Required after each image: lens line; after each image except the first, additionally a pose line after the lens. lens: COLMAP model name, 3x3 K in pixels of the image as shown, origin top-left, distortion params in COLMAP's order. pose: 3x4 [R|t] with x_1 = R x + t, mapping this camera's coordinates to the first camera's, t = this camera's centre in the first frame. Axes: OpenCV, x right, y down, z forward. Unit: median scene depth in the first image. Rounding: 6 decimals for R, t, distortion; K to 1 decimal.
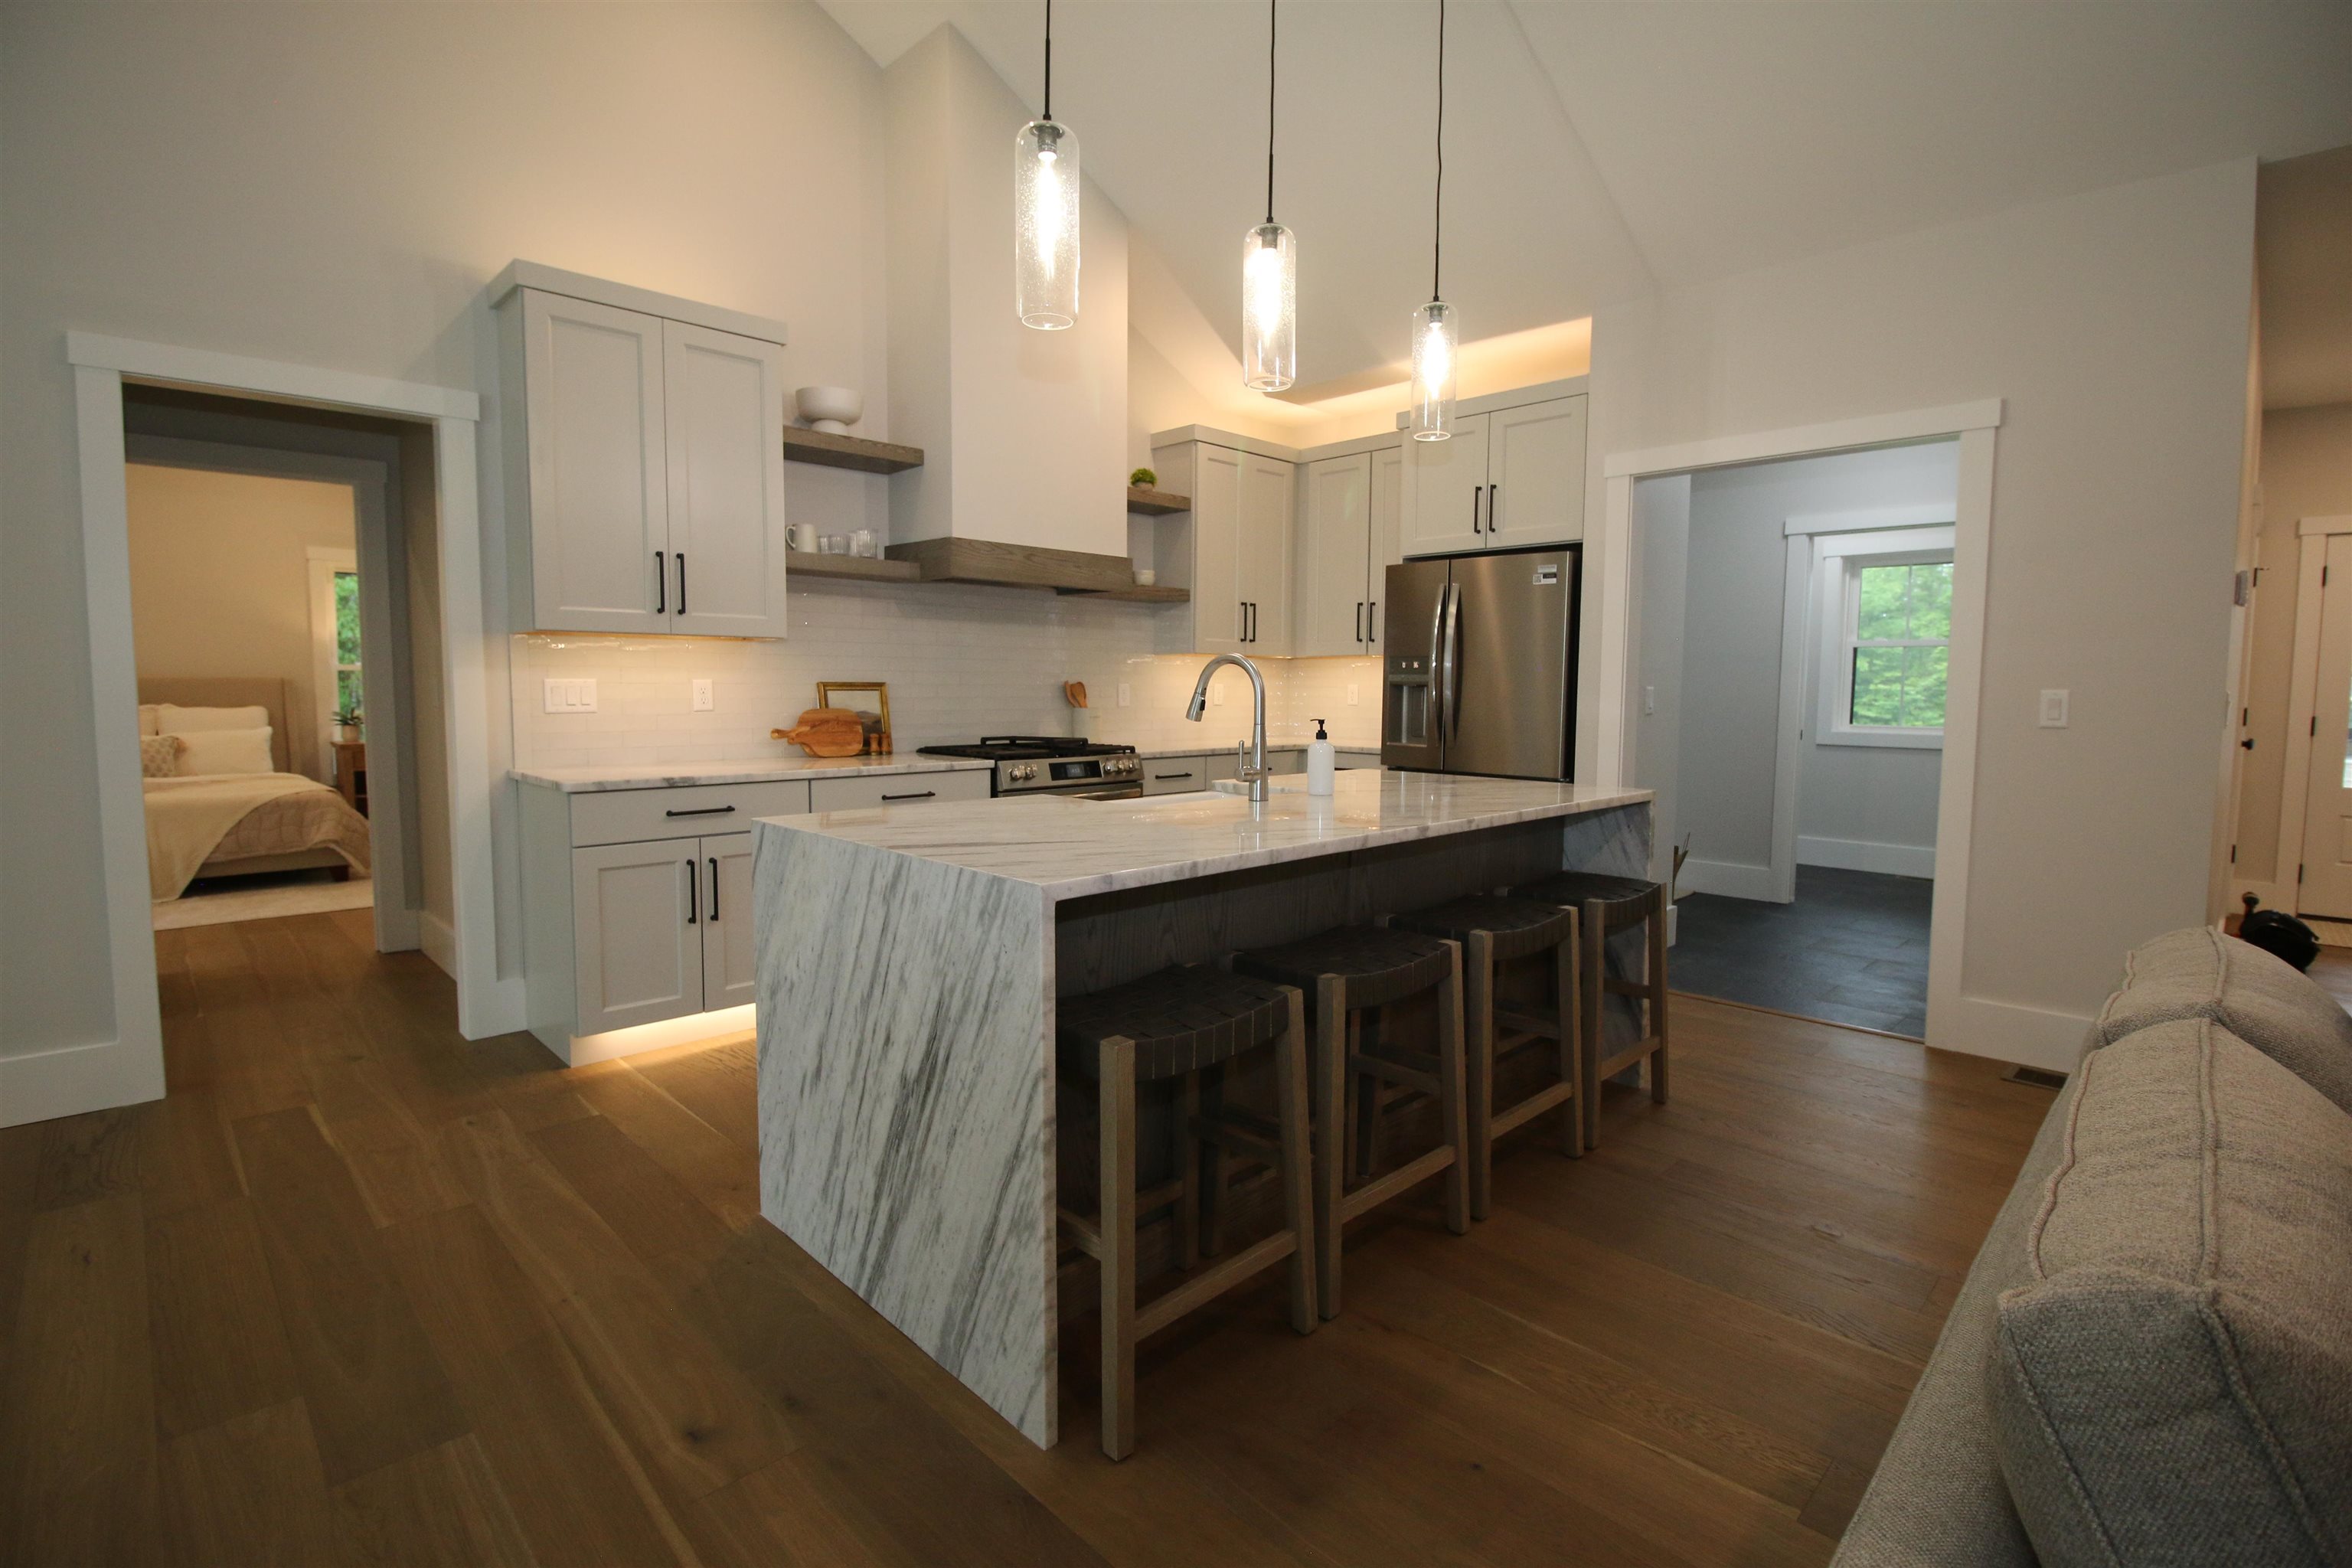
lens RADIAL K [[1087.4, 0, 1175.8], [0, 1087.4, 774.7], [0, 0, 1]] dist [-0.003365, -0.000478]
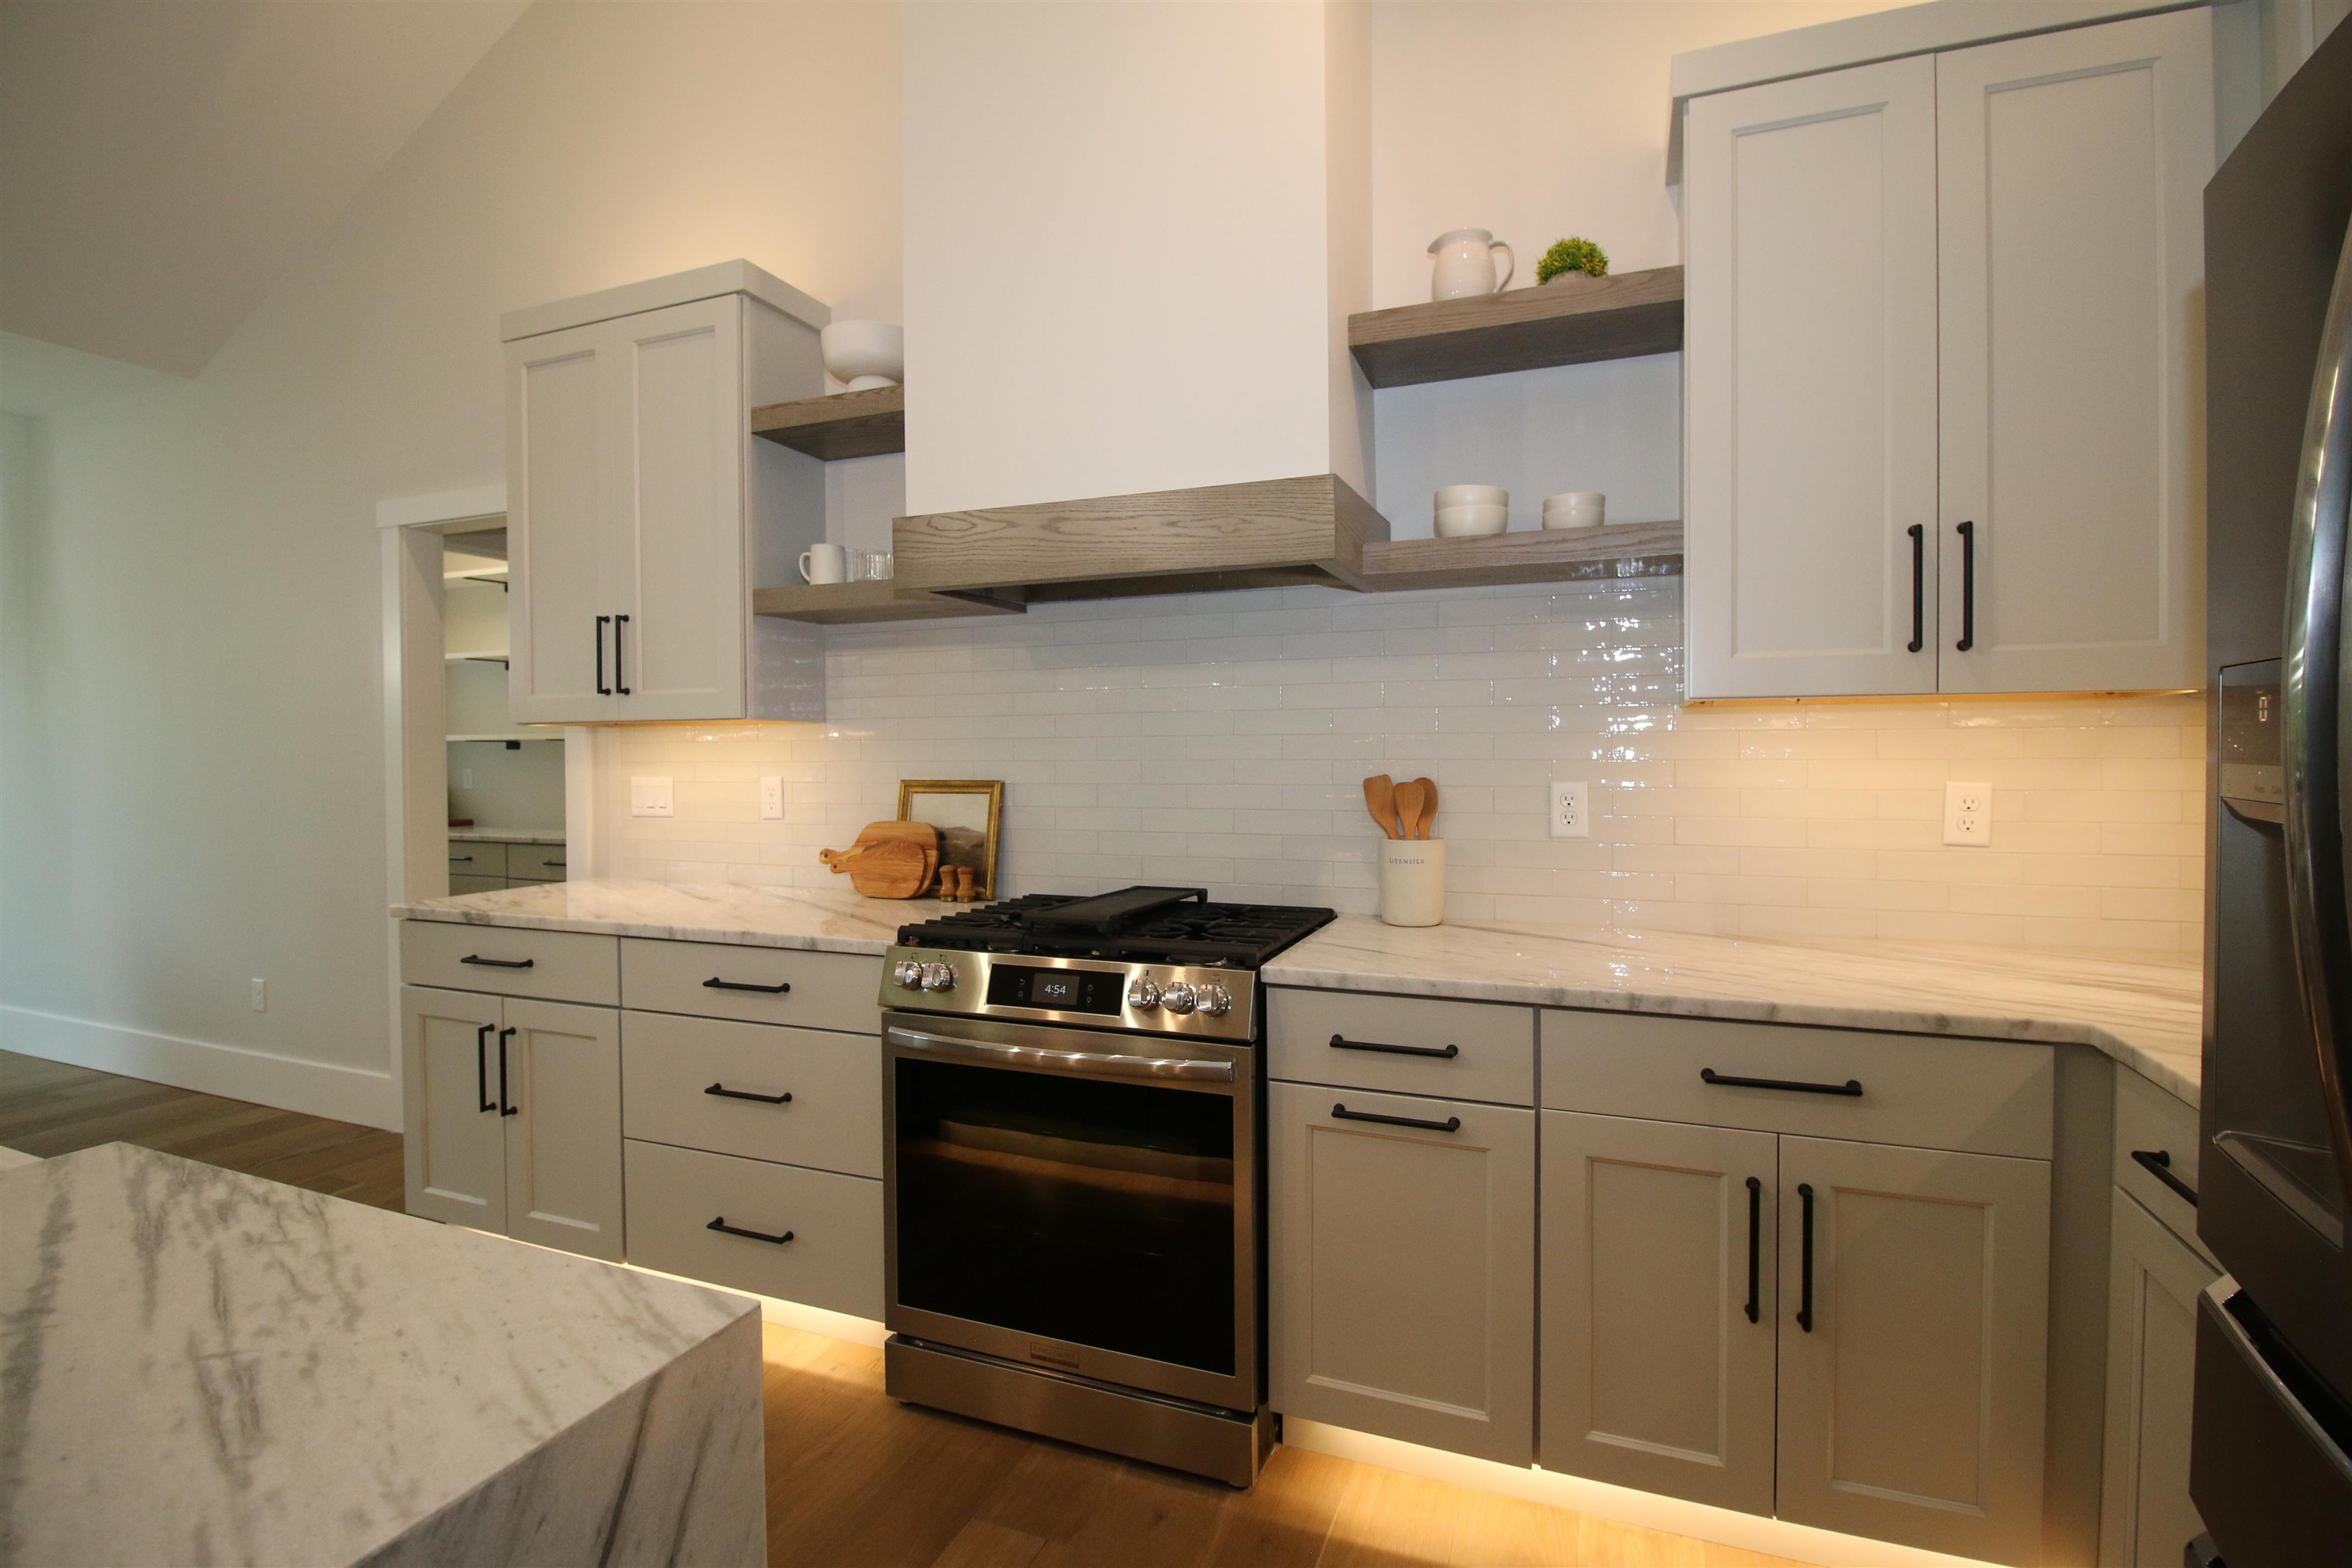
lens RADIAL K [[1087.4, 0, 1178.7], [0, 1087.4, 775.3], [0, 0, 1]] dist [-0.003365, -0.000478]
pose [[0.404491, 0.007795, -0.914509, 0.334217], [-0.065379, 0.997652, -0.020414, -0.085378], [0.912202, 0.068047, 0.404051, 0.885156]]
